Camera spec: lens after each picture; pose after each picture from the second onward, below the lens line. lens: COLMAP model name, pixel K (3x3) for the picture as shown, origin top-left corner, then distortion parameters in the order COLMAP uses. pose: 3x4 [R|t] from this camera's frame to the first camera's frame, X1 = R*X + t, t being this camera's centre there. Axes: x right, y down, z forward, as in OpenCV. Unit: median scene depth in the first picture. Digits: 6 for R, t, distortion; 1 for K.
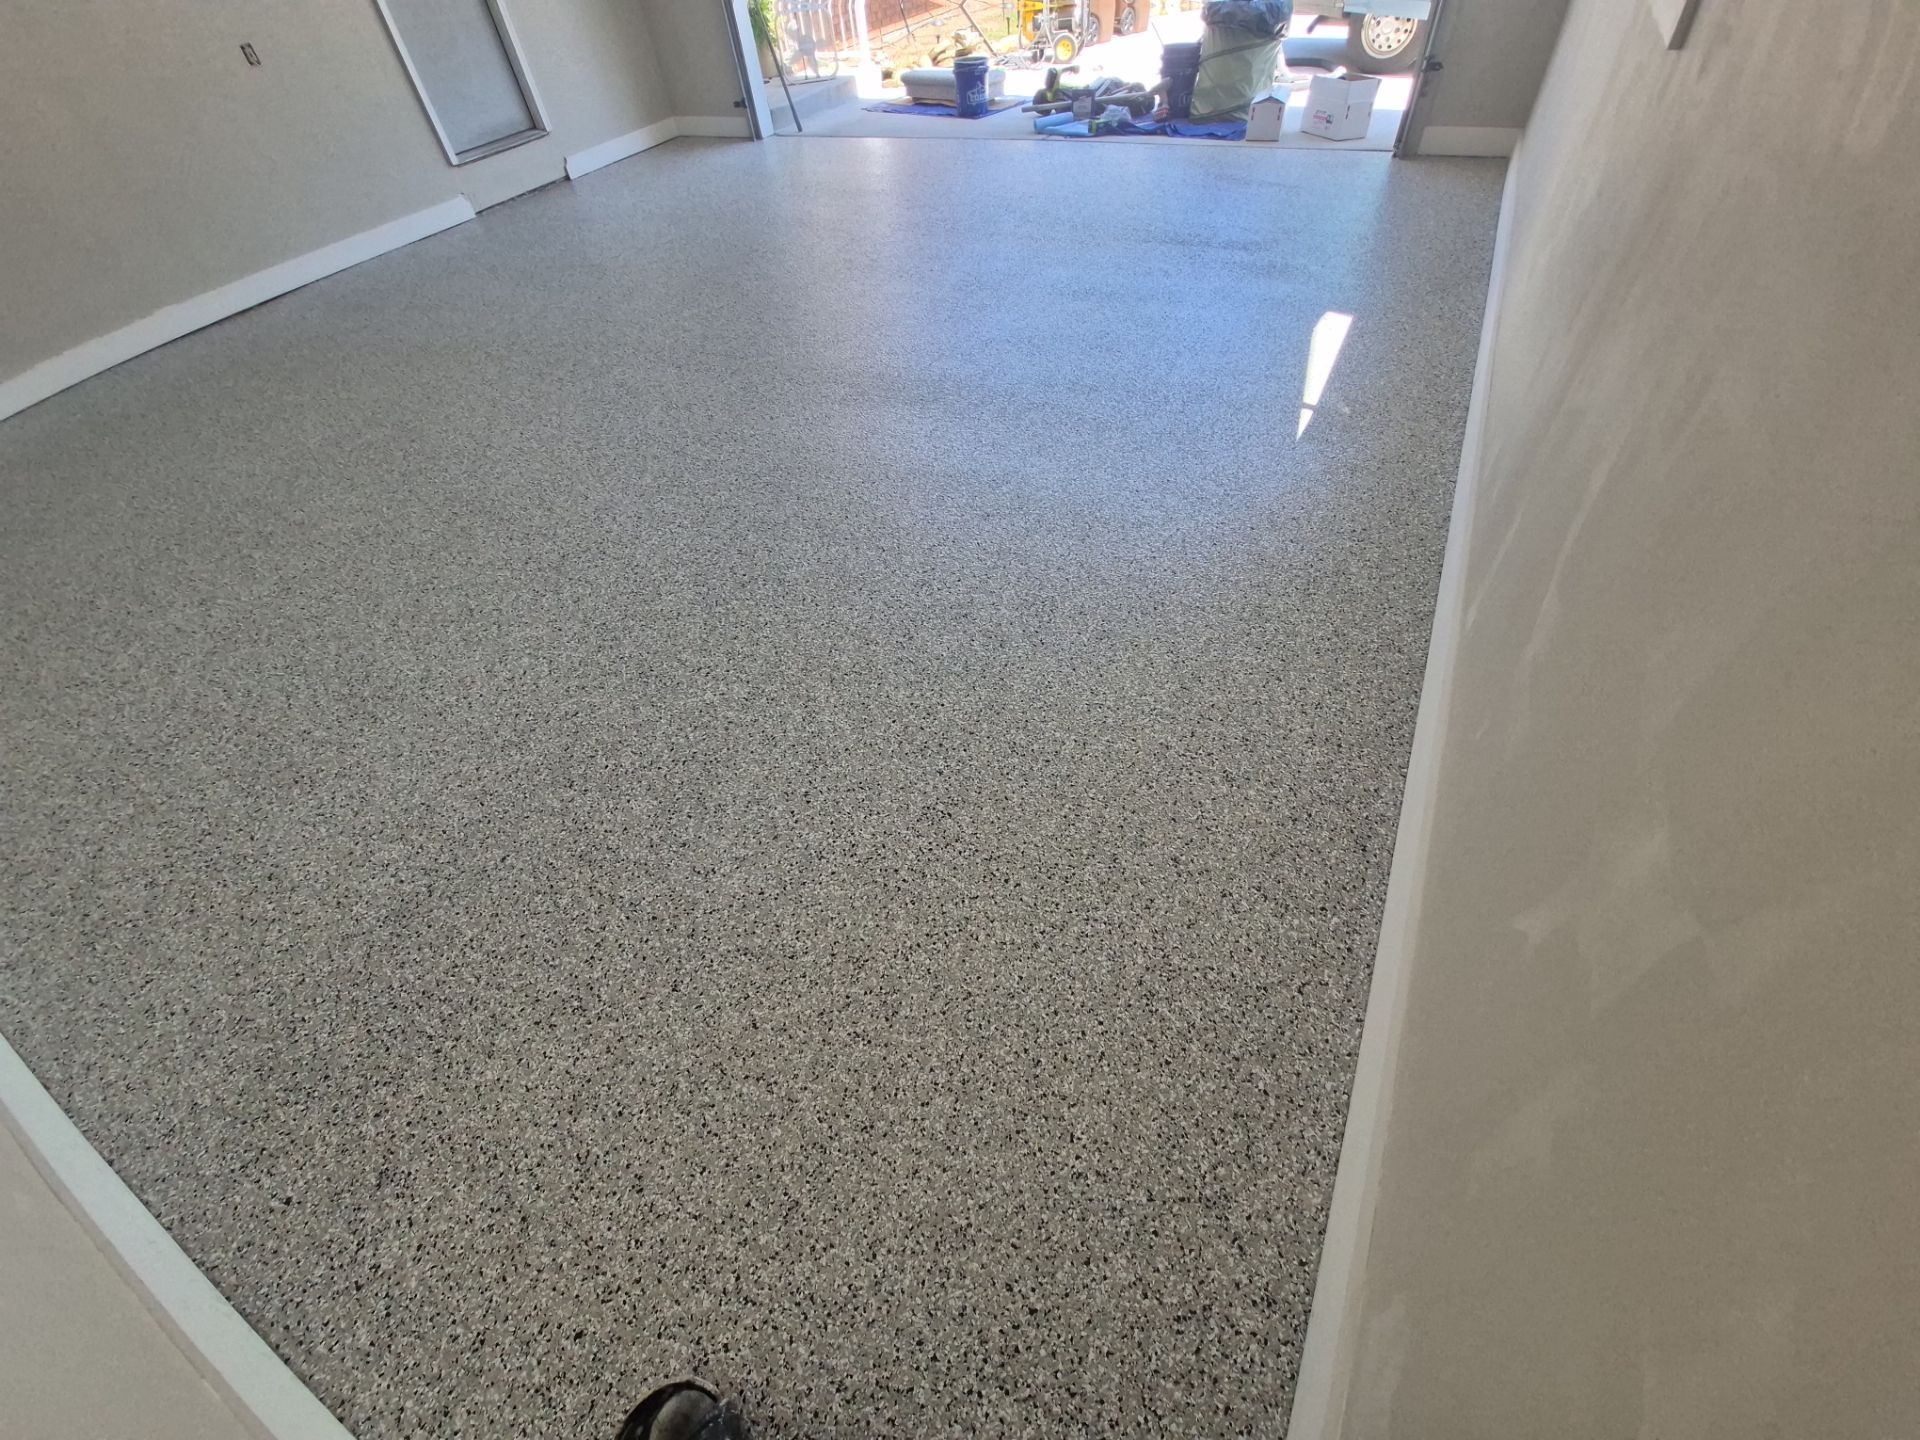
lens RADIAL K [[761.8, 0, 945.0], [0, 761.8, 709.3], [0, 0, 1]] dist [-0.003661, -0.008298]
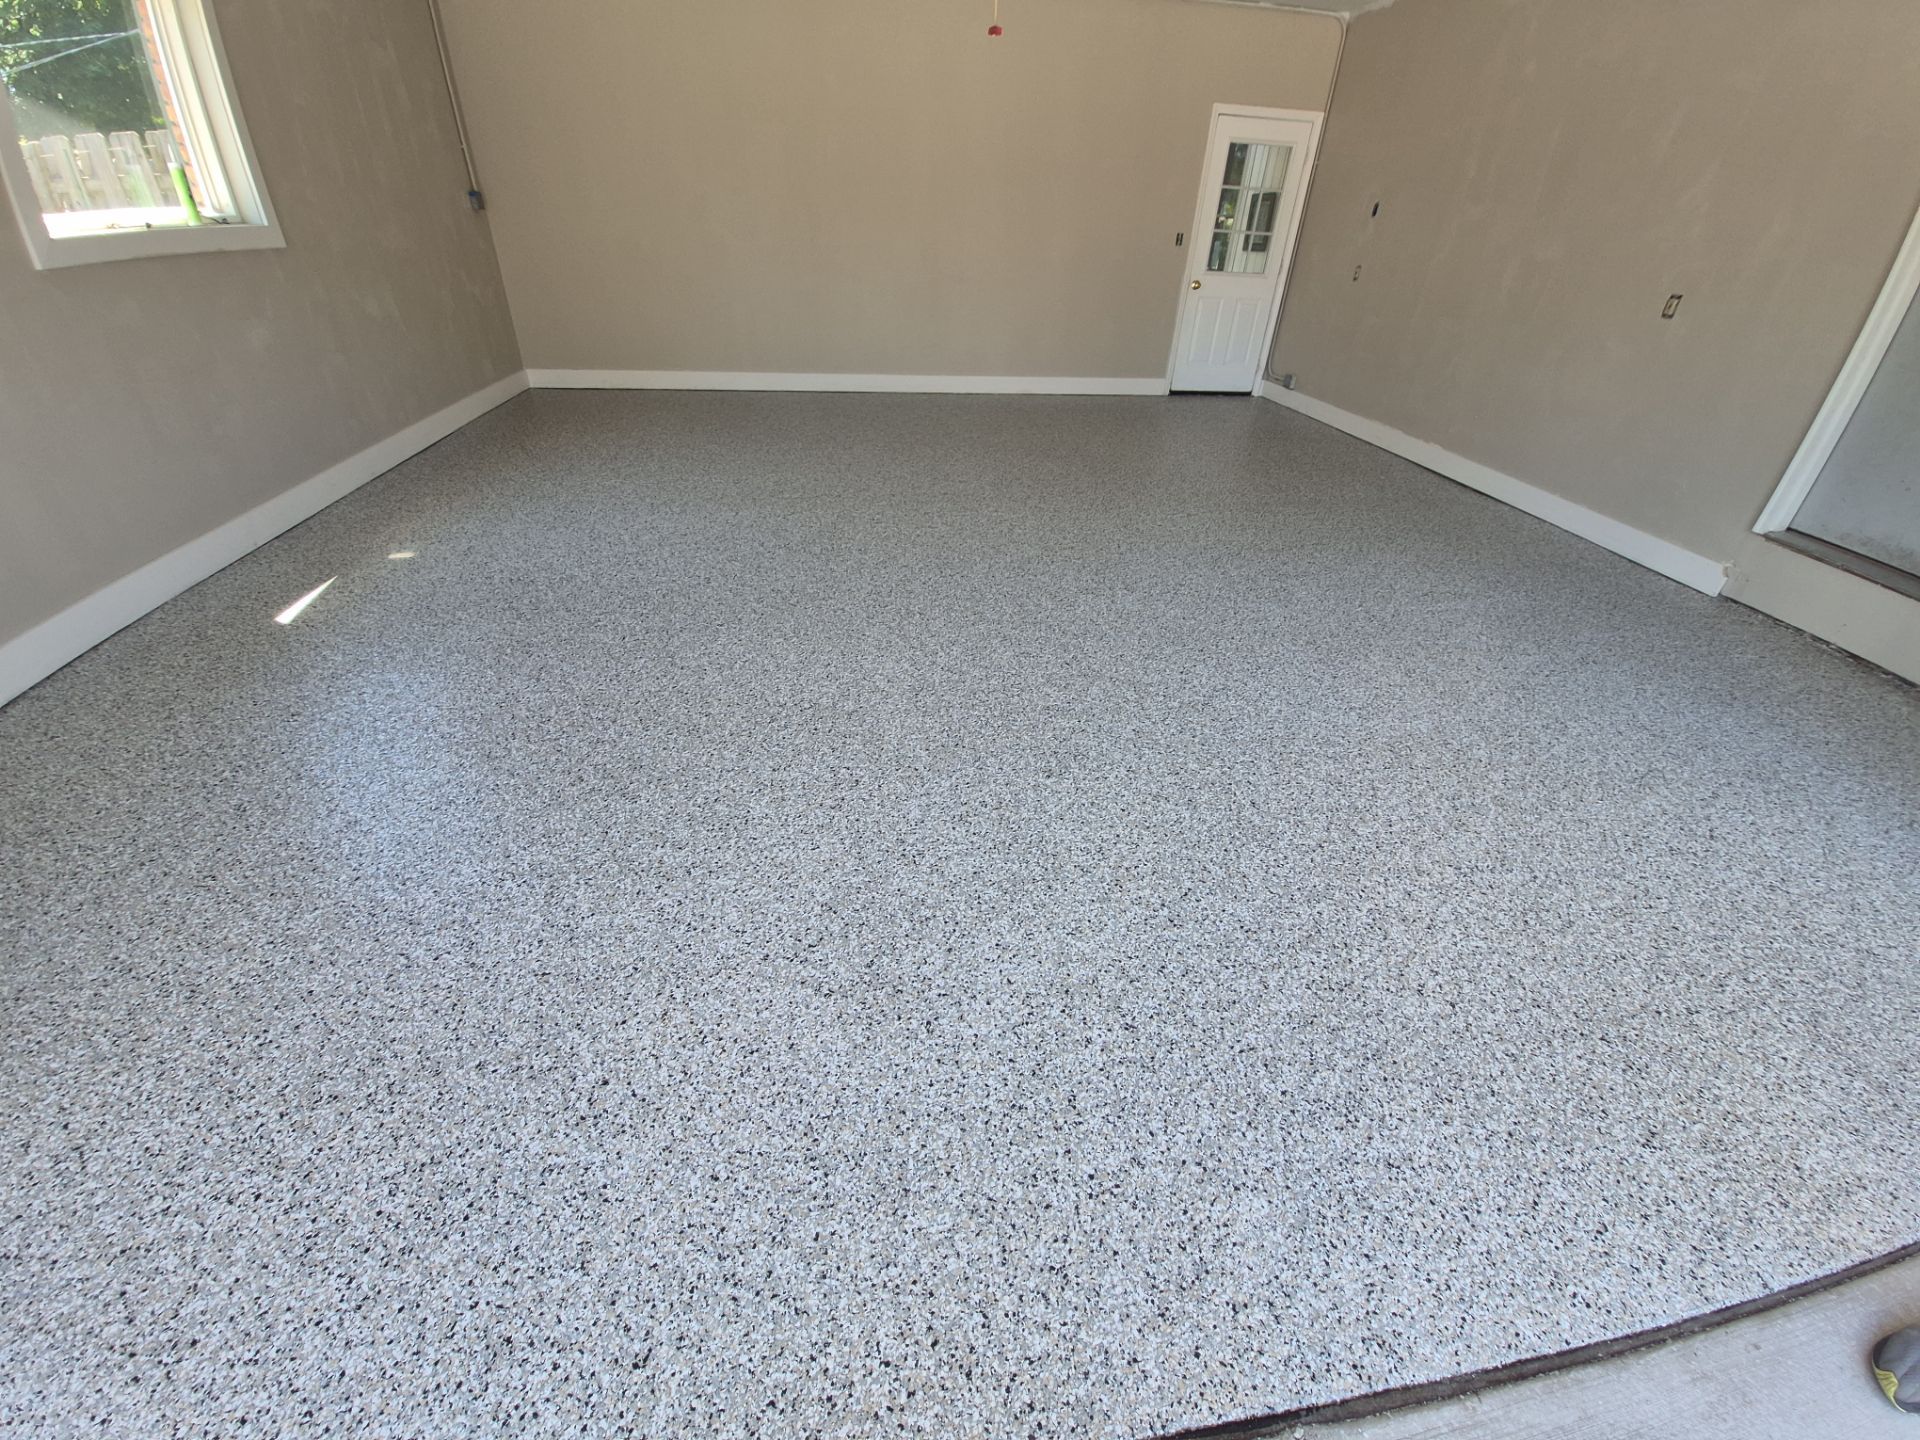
lens RADIAL K [[761.8, 0, 956.1], [0, 761.8, 719.3], [0, 0, 1]] dist [-0.003661, -0.008298]
pose [[-0.815444, 0.367210, -0.447447, 0.381906], [-0.407053, 0.185798, 0.894308, -1.736395], [0.411534, 0.911392, -0.002034, 1.558252]]
